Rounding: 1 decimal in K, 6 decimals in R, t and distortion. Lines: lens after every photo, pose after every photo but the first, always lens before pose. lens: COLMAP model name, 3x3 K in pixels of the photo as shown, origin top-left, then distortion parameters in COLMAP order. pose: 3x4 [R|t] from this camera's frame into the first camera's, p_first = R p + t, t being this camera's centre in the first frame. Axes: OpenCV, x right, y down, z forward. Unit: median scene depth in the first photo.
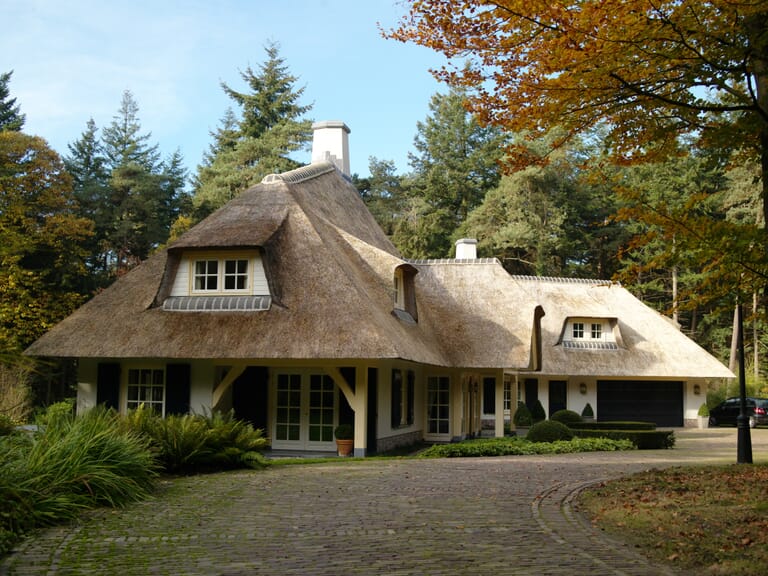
lens RADIAL K [[937.7, 0, 384.0], [0, 937.7, 288.0], [0, 0, 1]] dist [-0.059361, 0.036597]
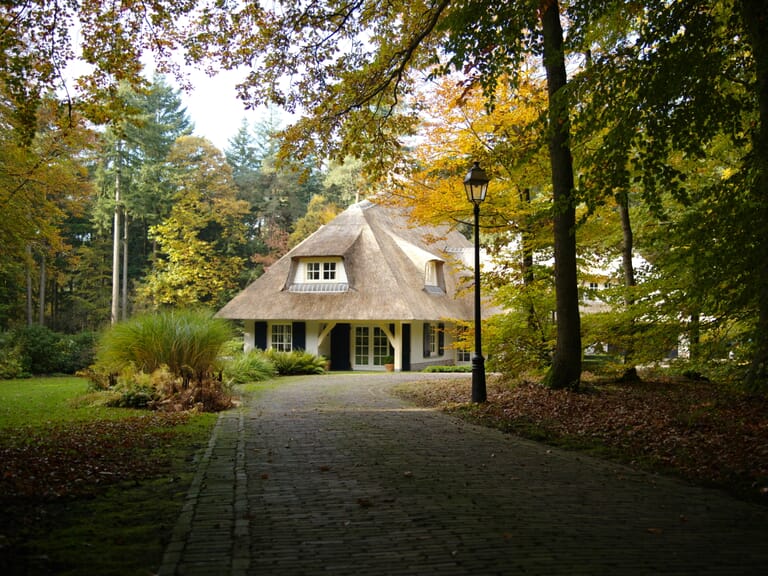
lens RADIAL K [[937.7, 0, 384.0], [0, 937.7, 288.0], [0, 0, 1]] dist [-0.059361, 0.036597]
pose [[0.986680, -0.013777, -0.162087, 0.222001], [0.025277, 0.997289, 0.069103, -0.099159], [0.160695, -0.072280, 0.984354, -0.698495]]
